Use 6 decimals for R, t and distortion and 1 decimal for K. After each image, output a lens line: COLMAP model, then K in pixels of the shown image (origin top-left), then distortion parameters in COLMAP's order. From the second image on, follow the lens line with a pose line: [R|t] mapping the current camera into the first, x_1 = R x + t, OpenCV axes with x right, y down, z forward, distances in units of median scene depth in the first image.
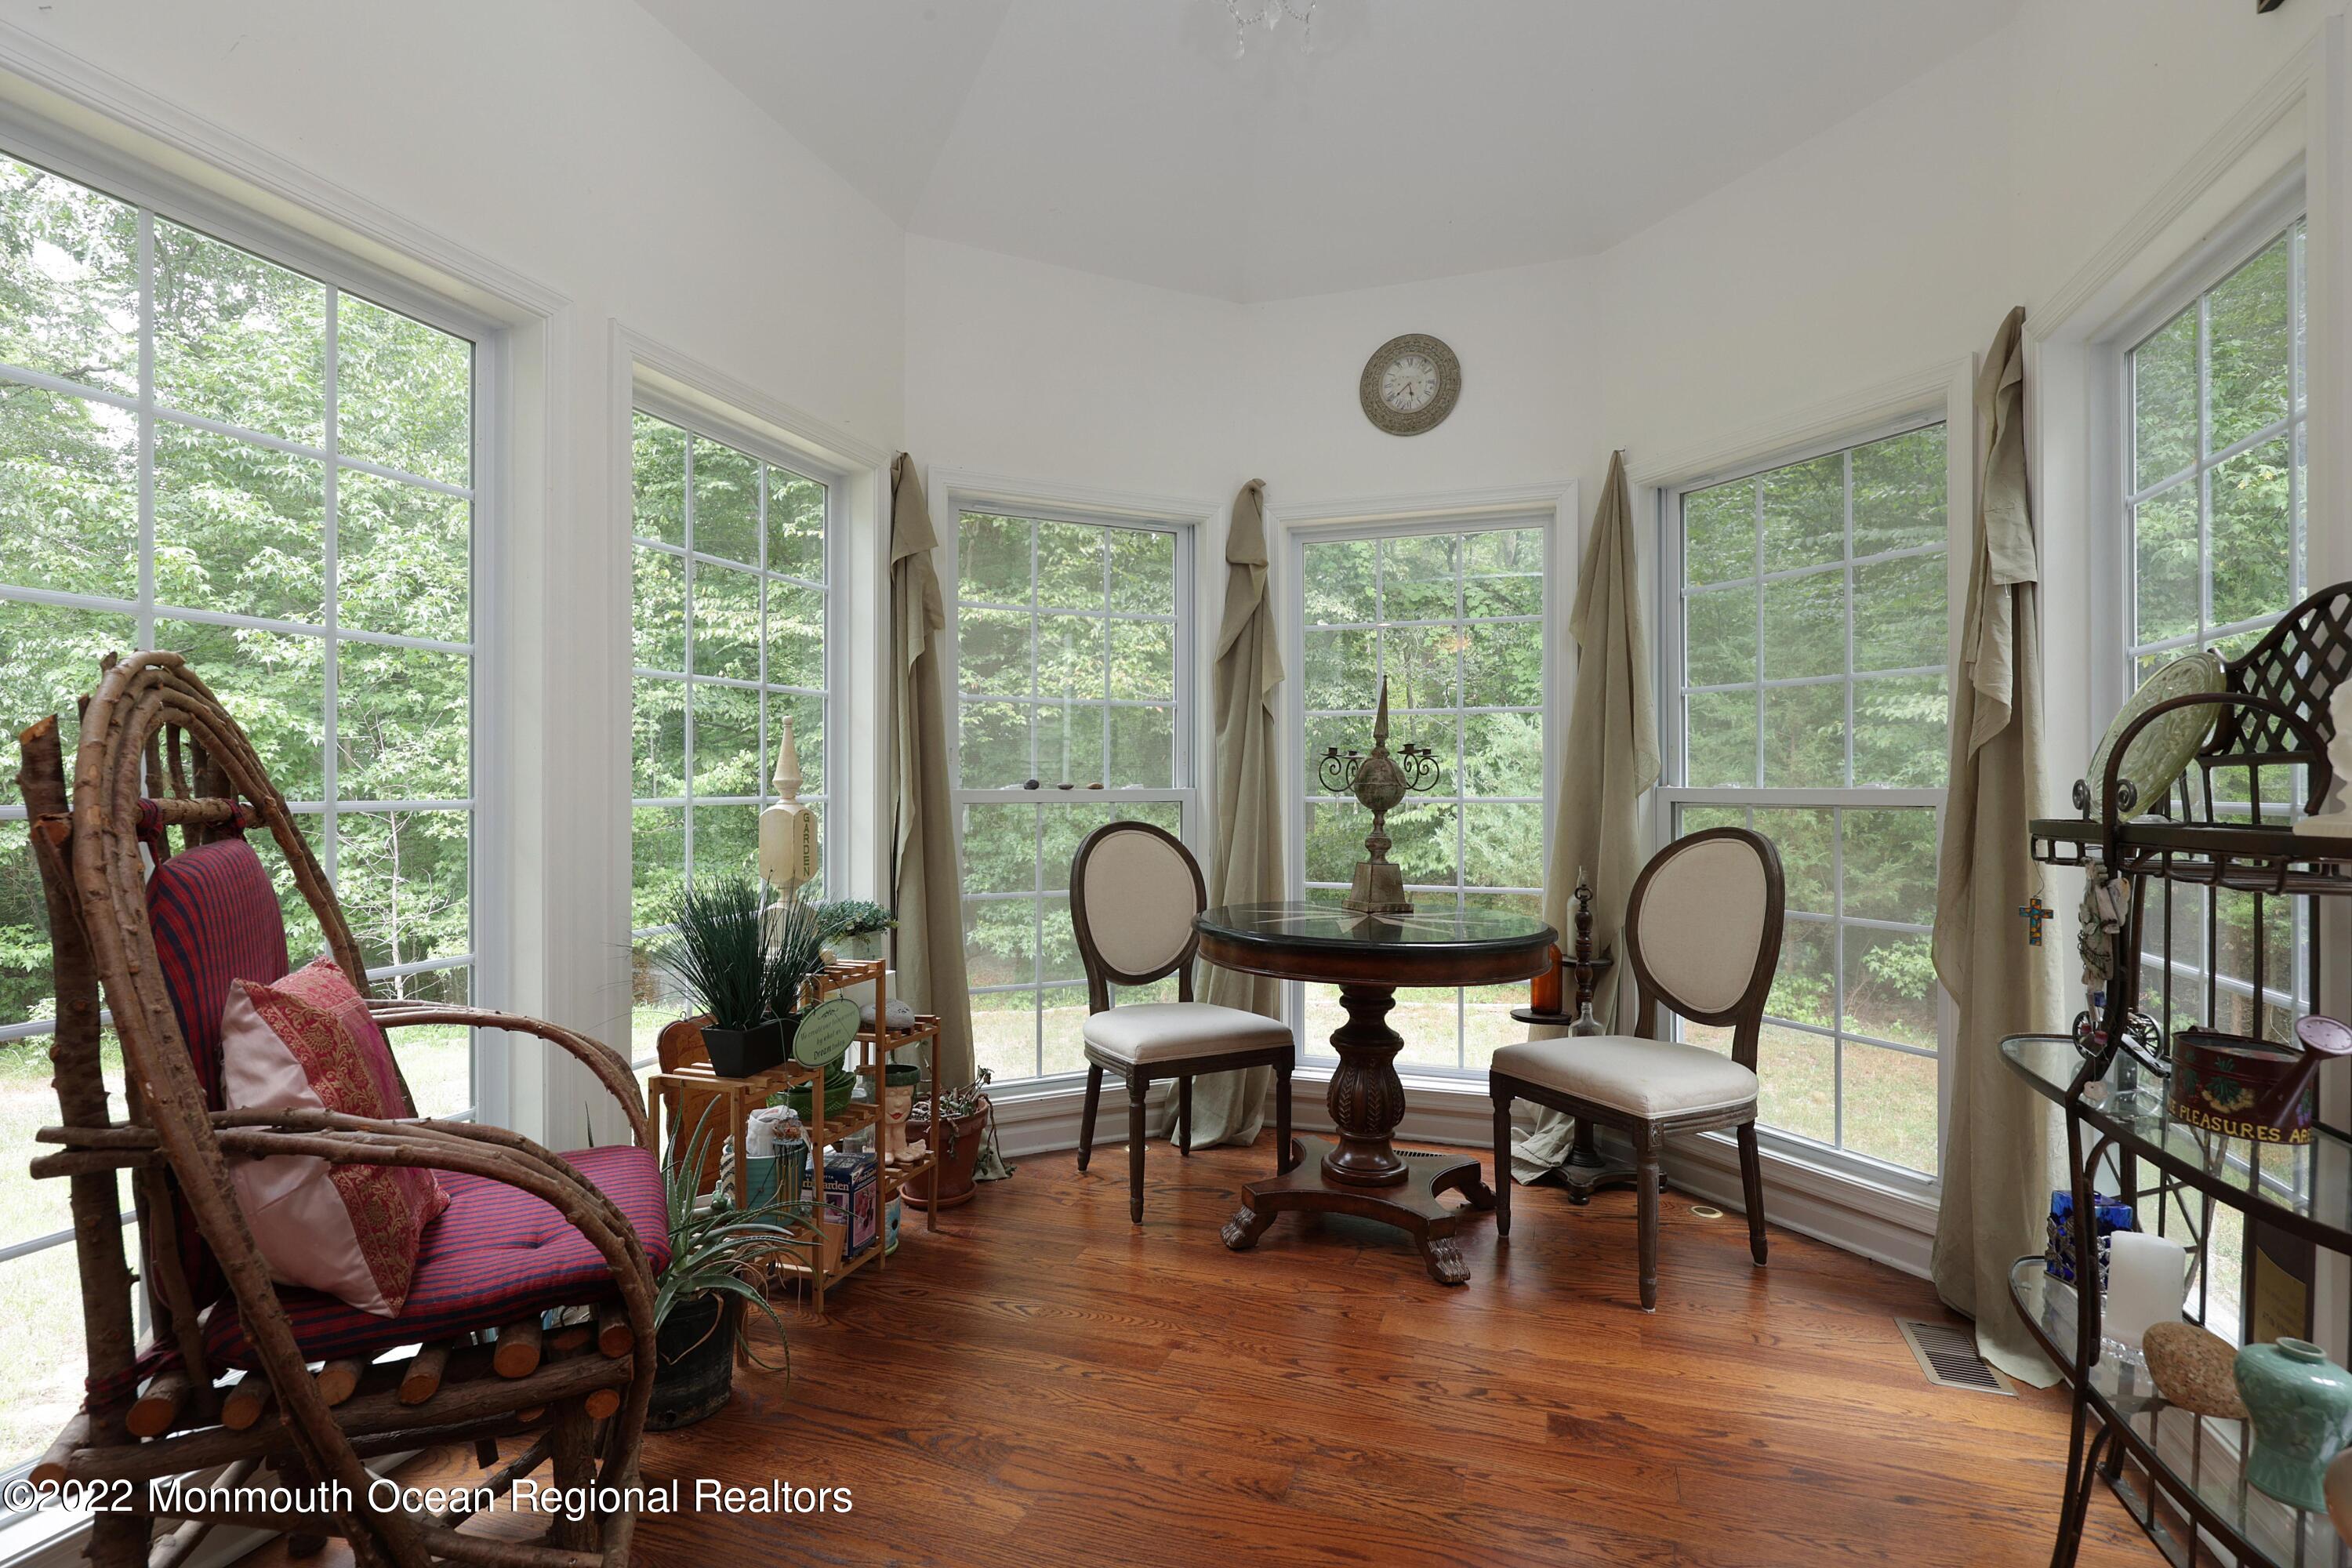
lens RADIAL K [[1114.1, 0, 1166.7], [0, 1114.1, 789.9], [0, 0, 1]] dist [0.001219, 0.000136]
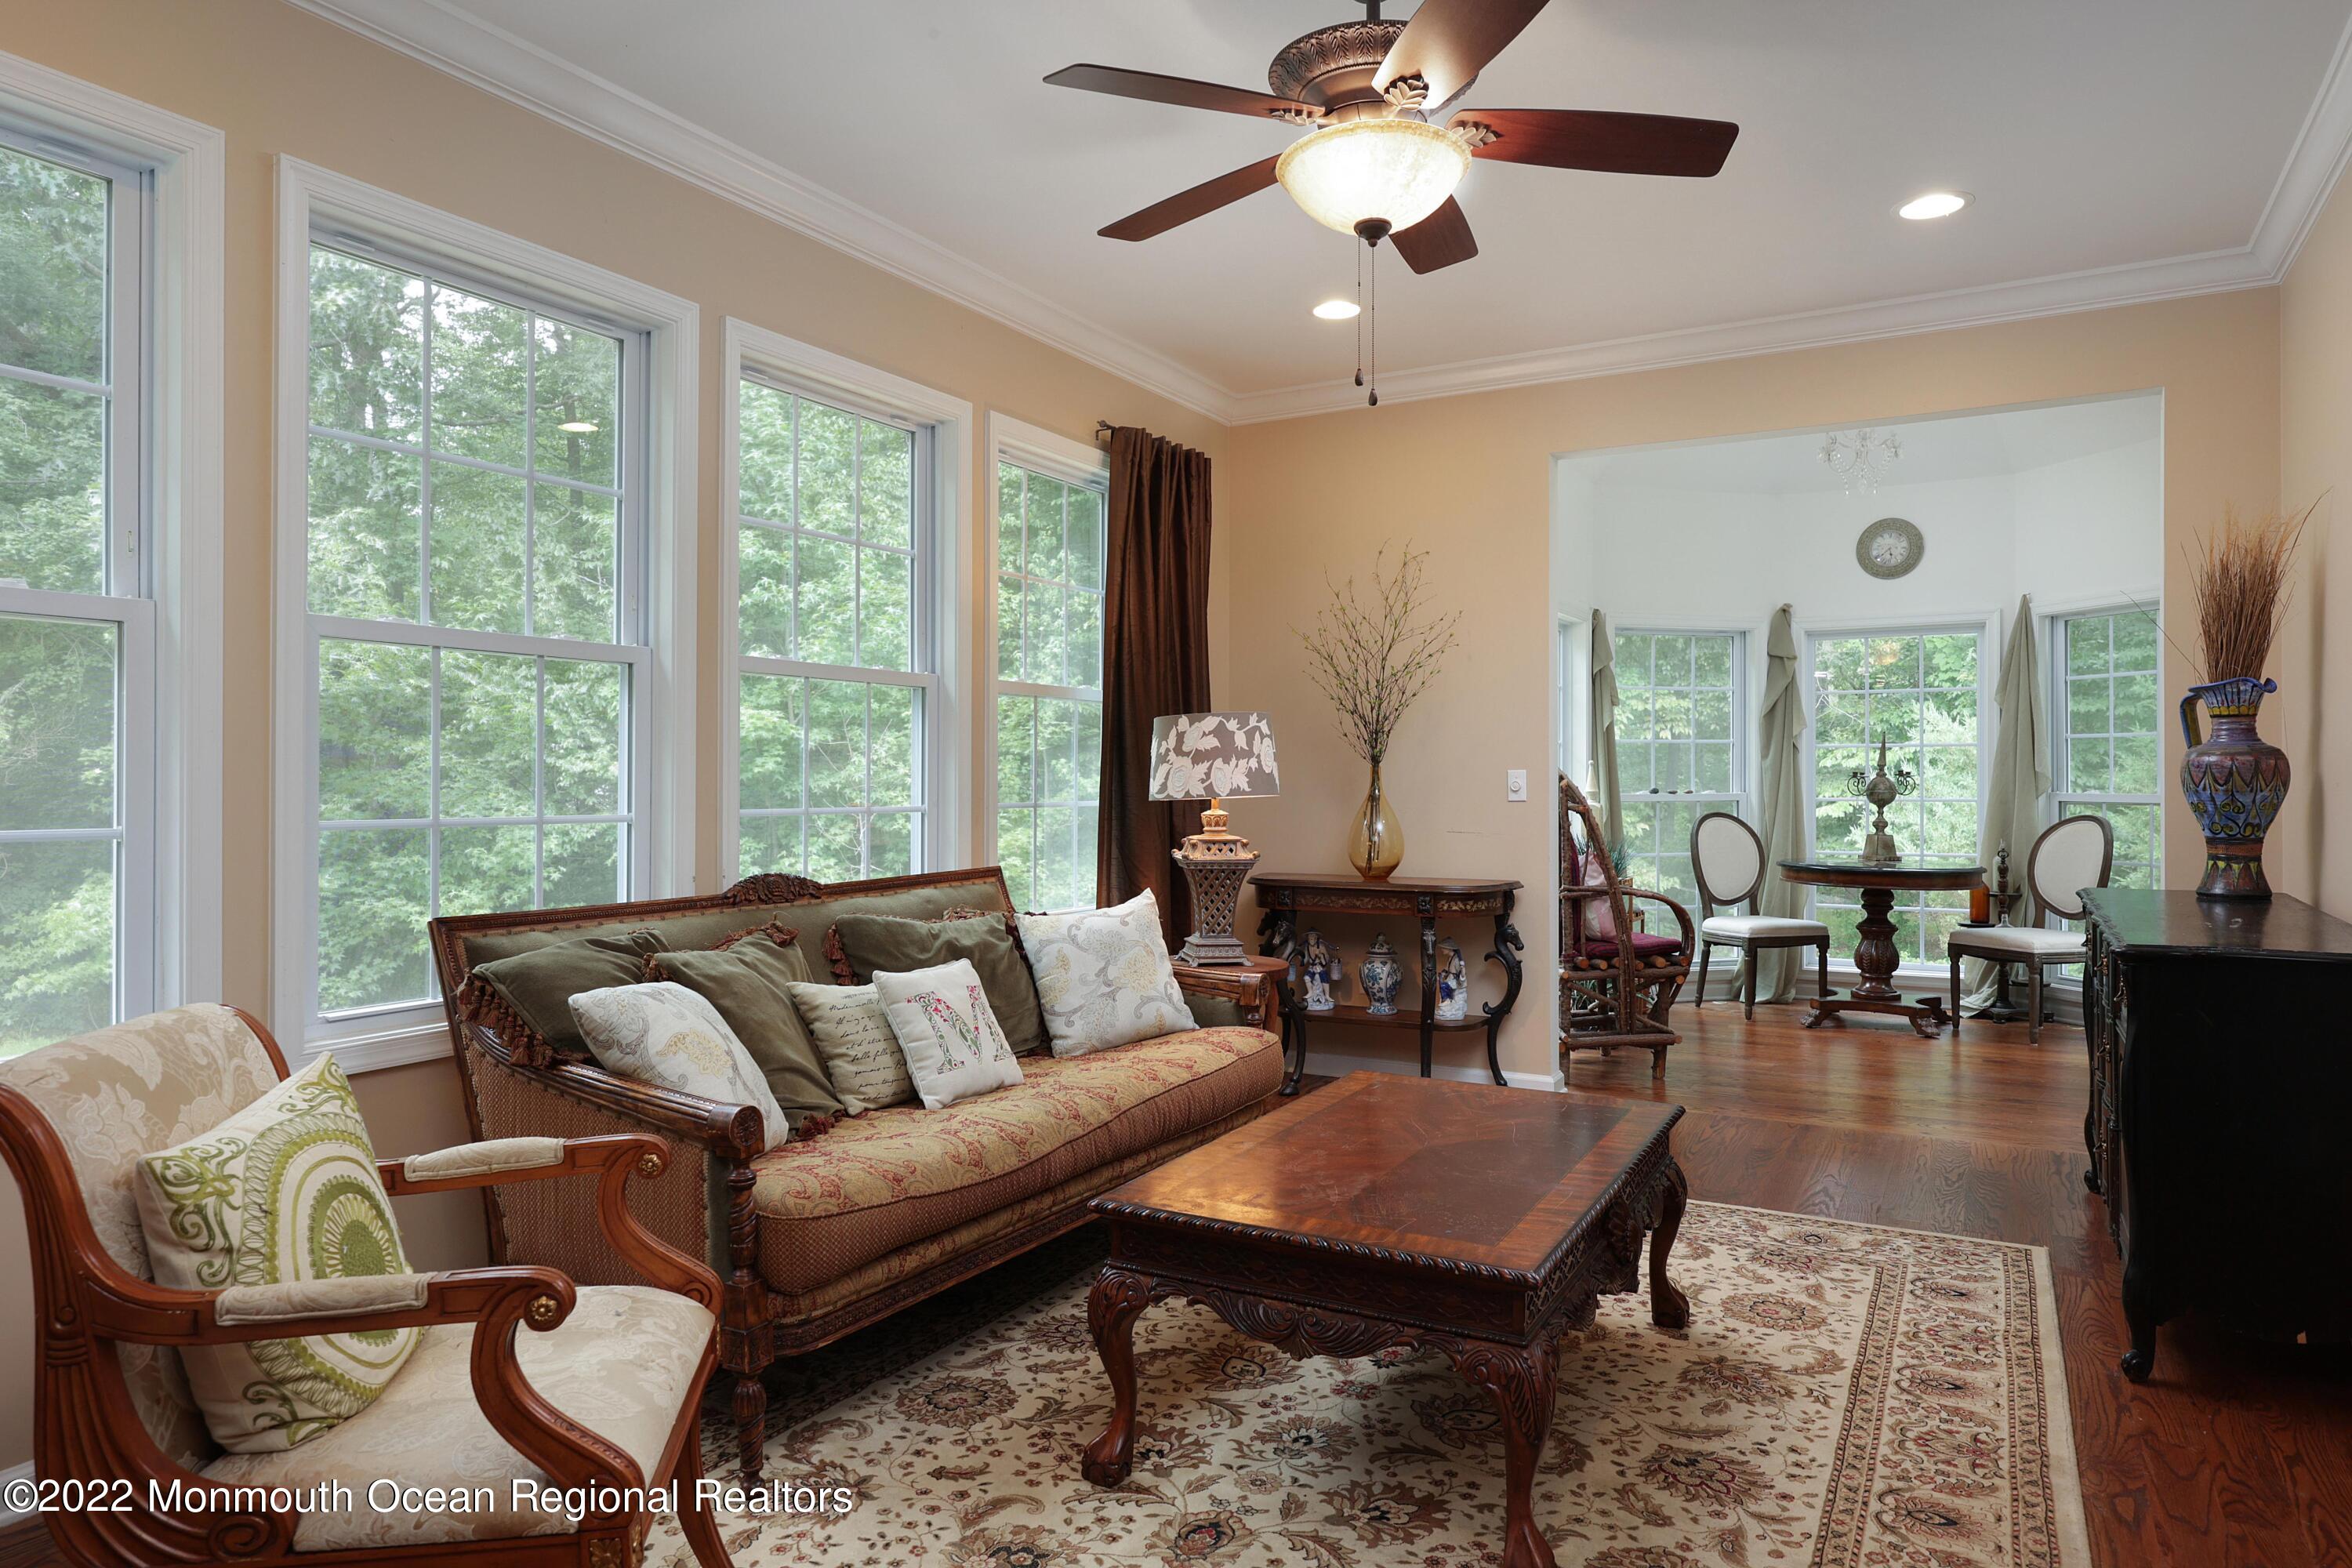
lens RADIAL K [[1389.6, 0, 1188.9], [0, 1389.6, 789.0], [0, 0, 1]] dist [0.001579, -0.001096]
pose [[0.983235, -0.000914, -0.182343, -0.454354], [0.001658, 0.999991, 0.003926, -0.018274], [0.182338, -0.004163, 0.983227, -1.292618]]
